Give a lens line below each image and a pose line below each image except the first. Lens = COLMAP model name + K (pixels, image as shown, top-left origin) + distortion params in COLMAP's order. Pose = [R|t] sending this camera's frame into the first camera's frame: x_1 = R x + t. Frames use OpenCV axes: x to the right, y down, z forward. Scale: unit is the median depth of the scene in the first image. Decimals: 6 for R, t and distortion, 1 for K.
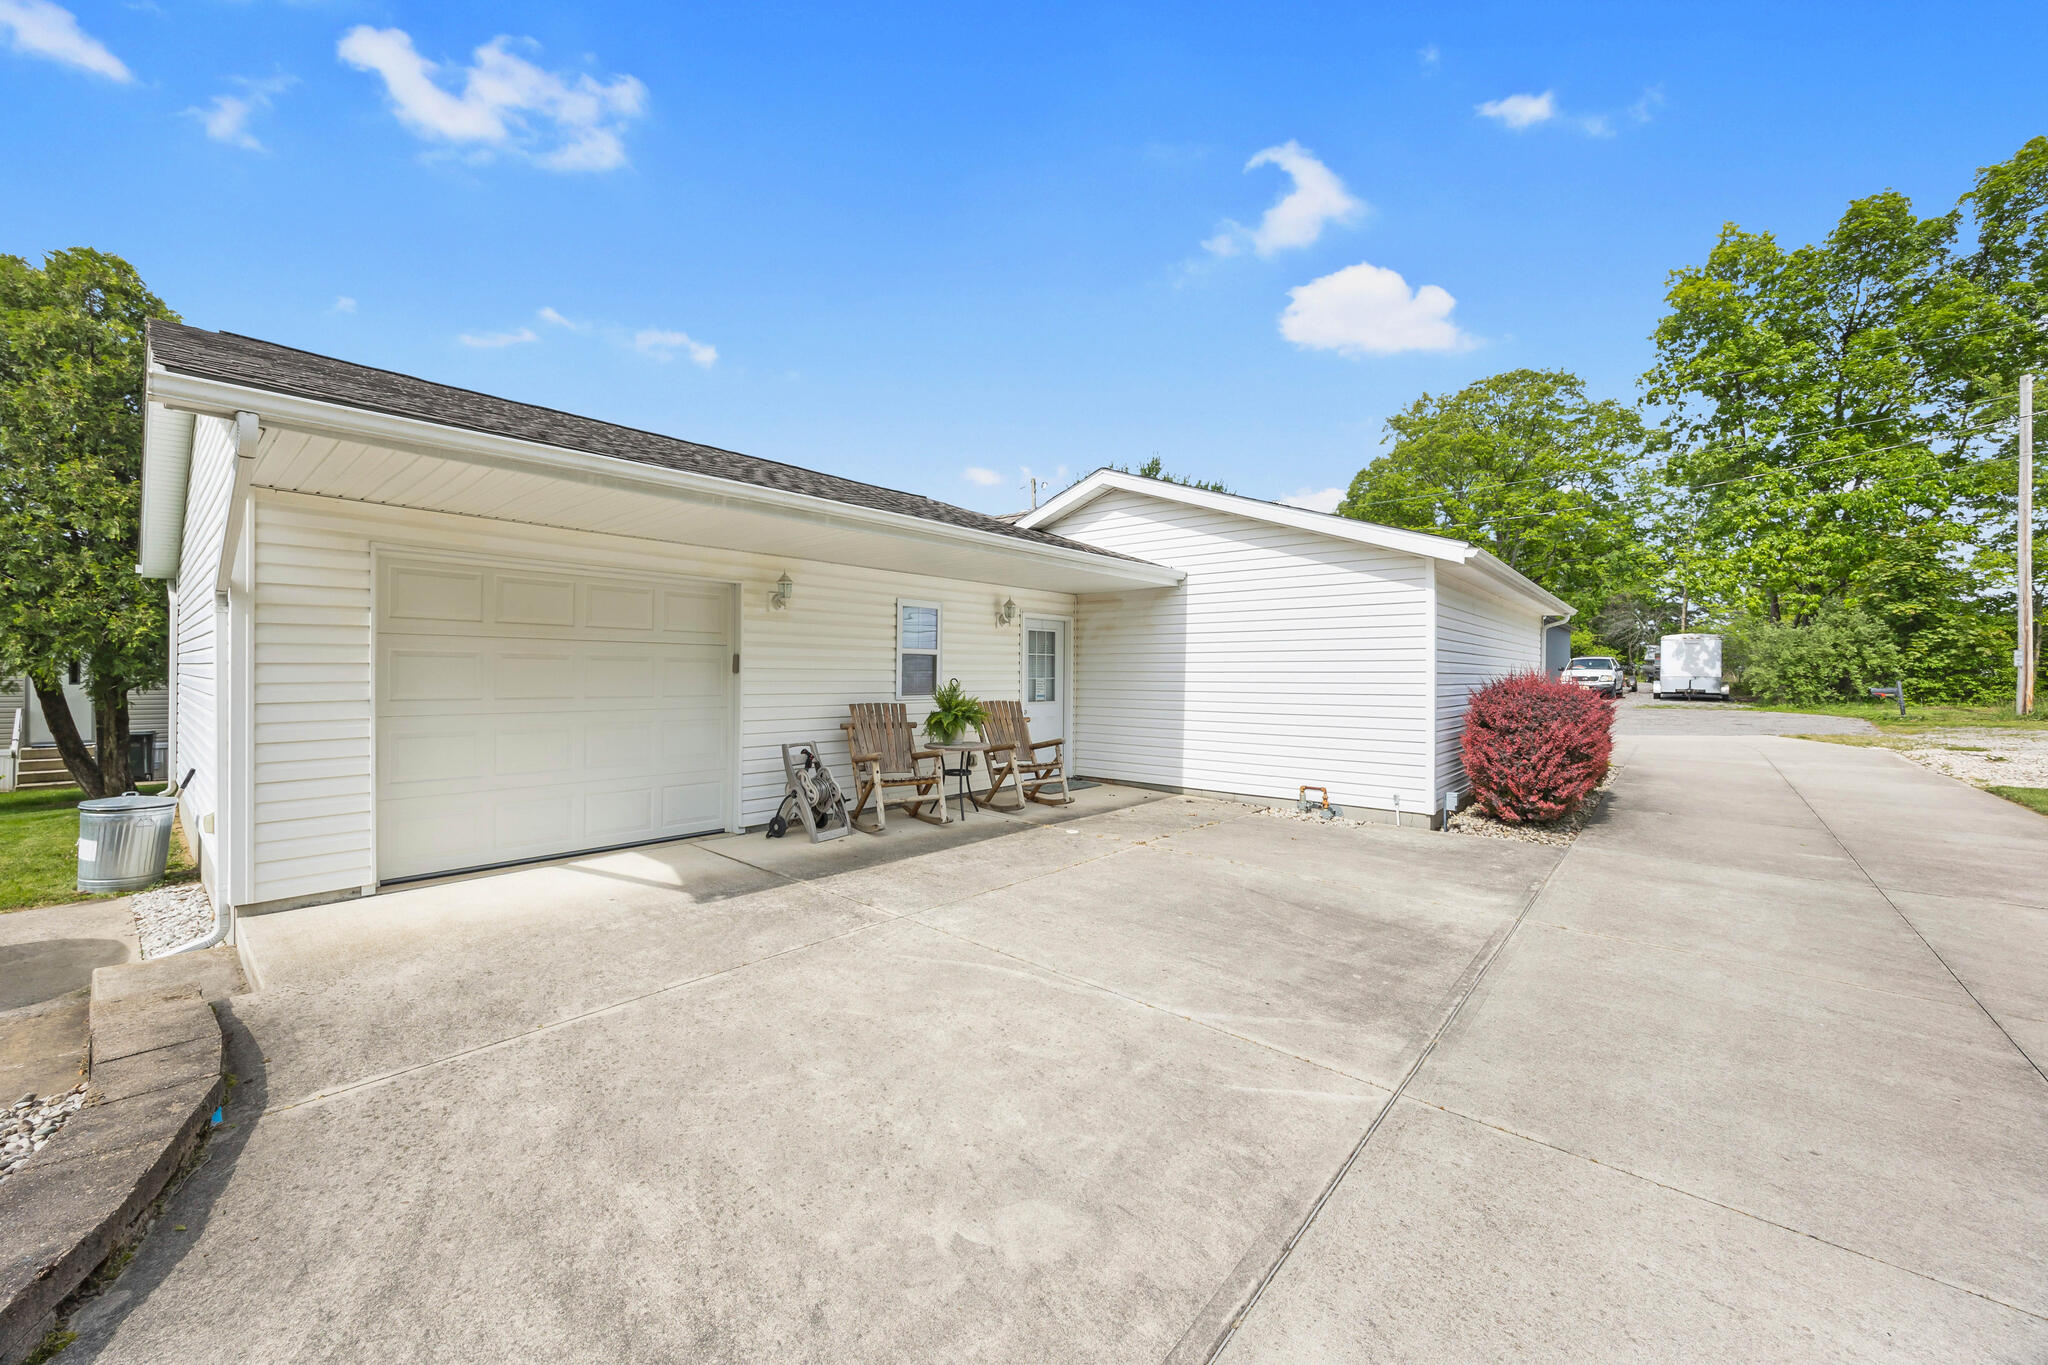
lens RADIAL K [[775.2, 0, 1019.6], [0, 775.2, 683.3], [0, 0, 1]] dist [-0.004031, -0.000194]
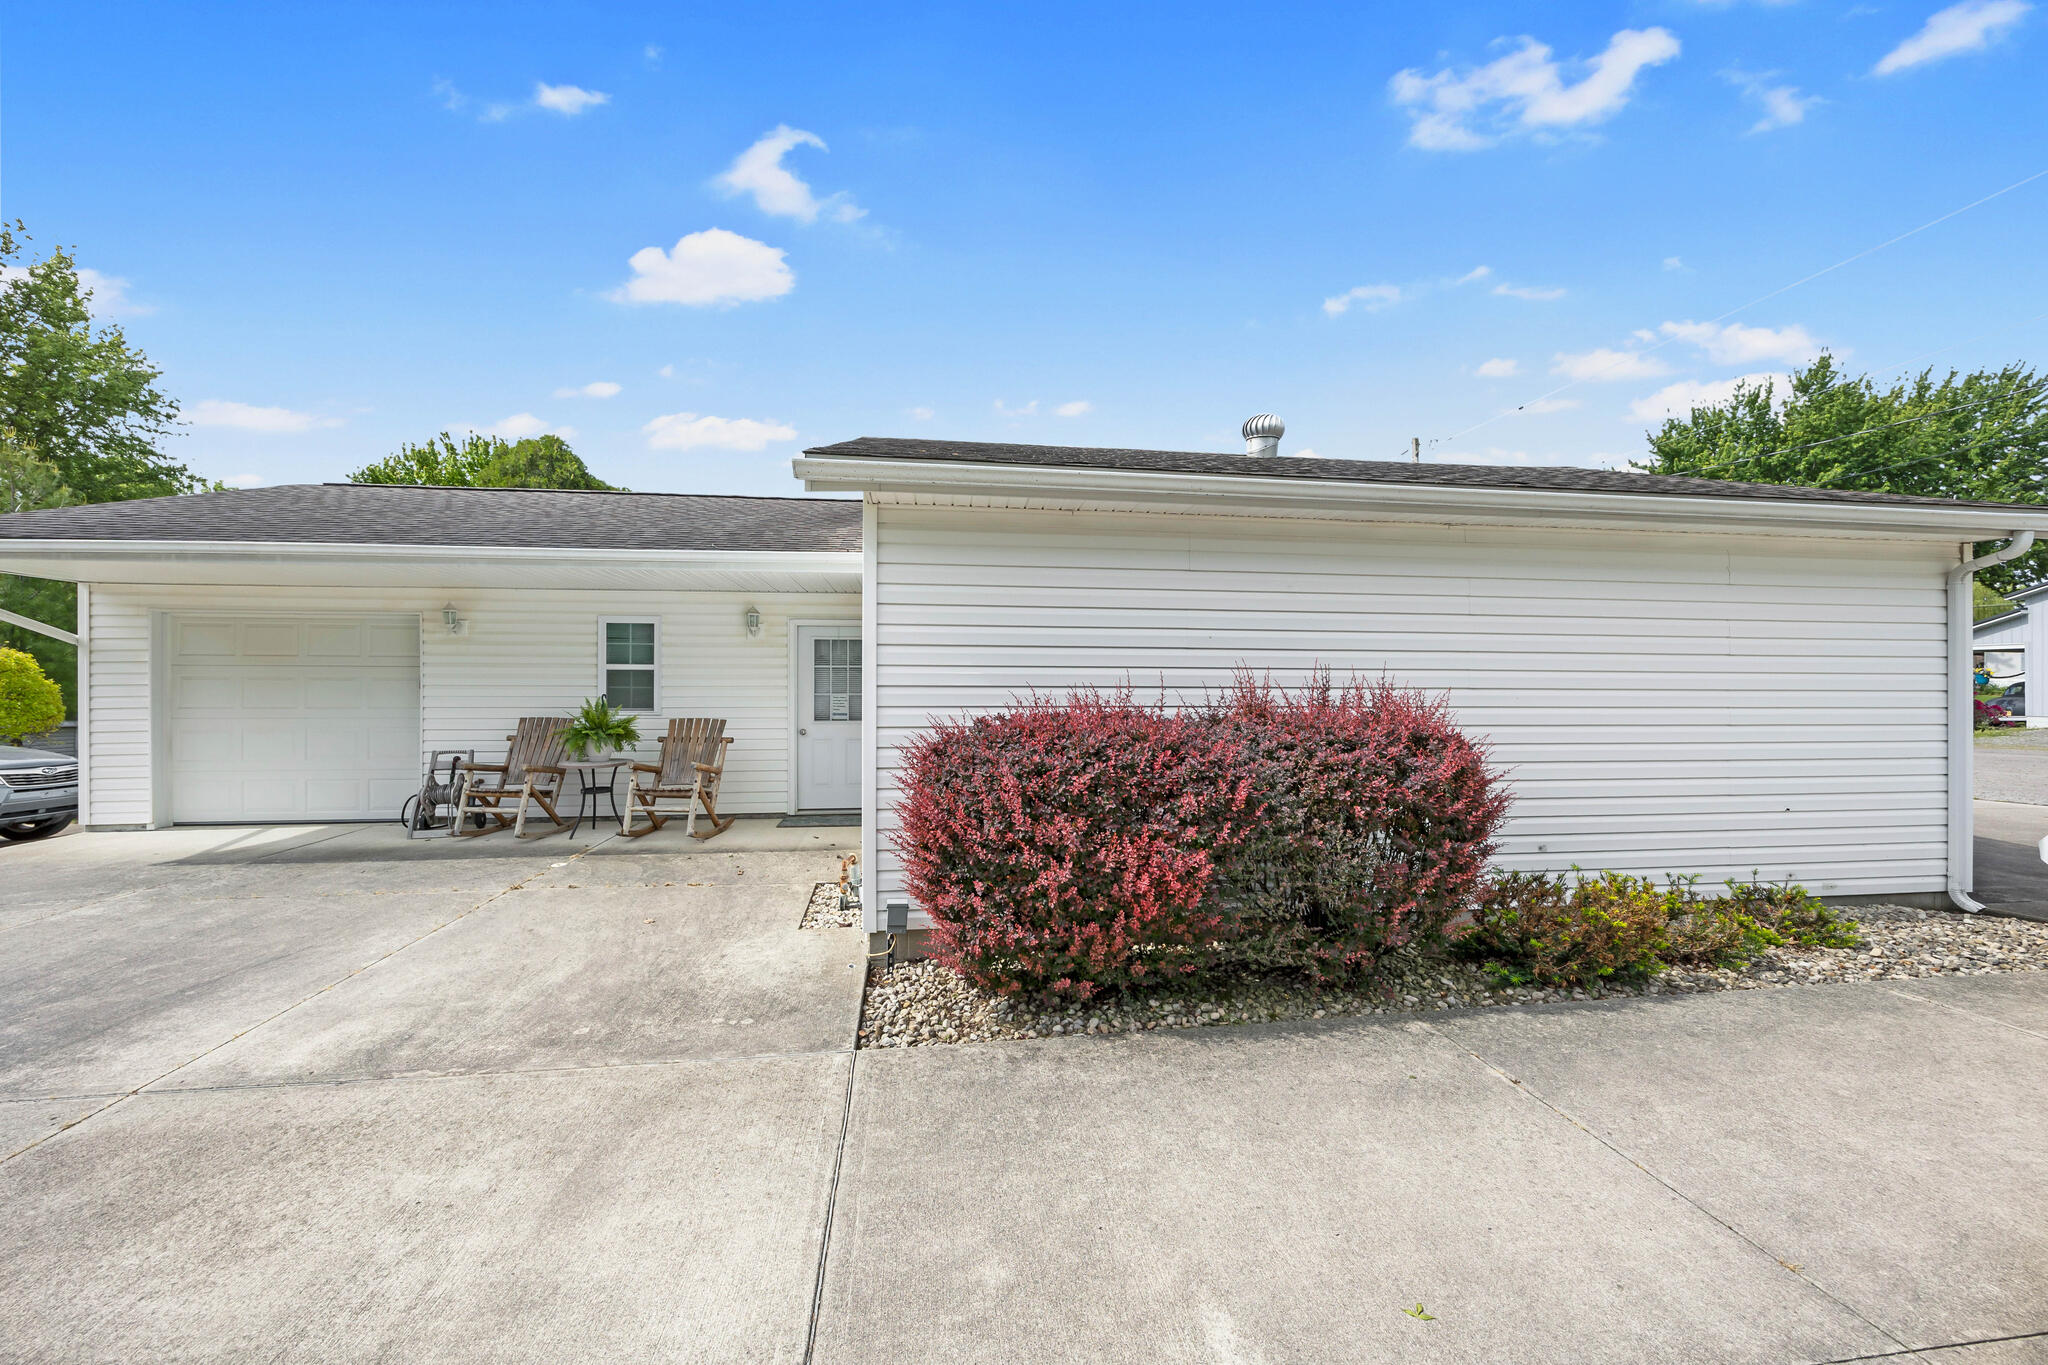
lens RADIAL K [[775.2, 0, 1019.6], [0, 775.2, 683.3], [0, 0, 1]] dist [-0.004031, -0.000194]
pose [[0.742349, -0.013286, -0.669882, 1.123513], [-0.004113, 0.999694, -0.024386, 0.002535], [0.670001, 0.020858, 0.742067, 0.734053]]
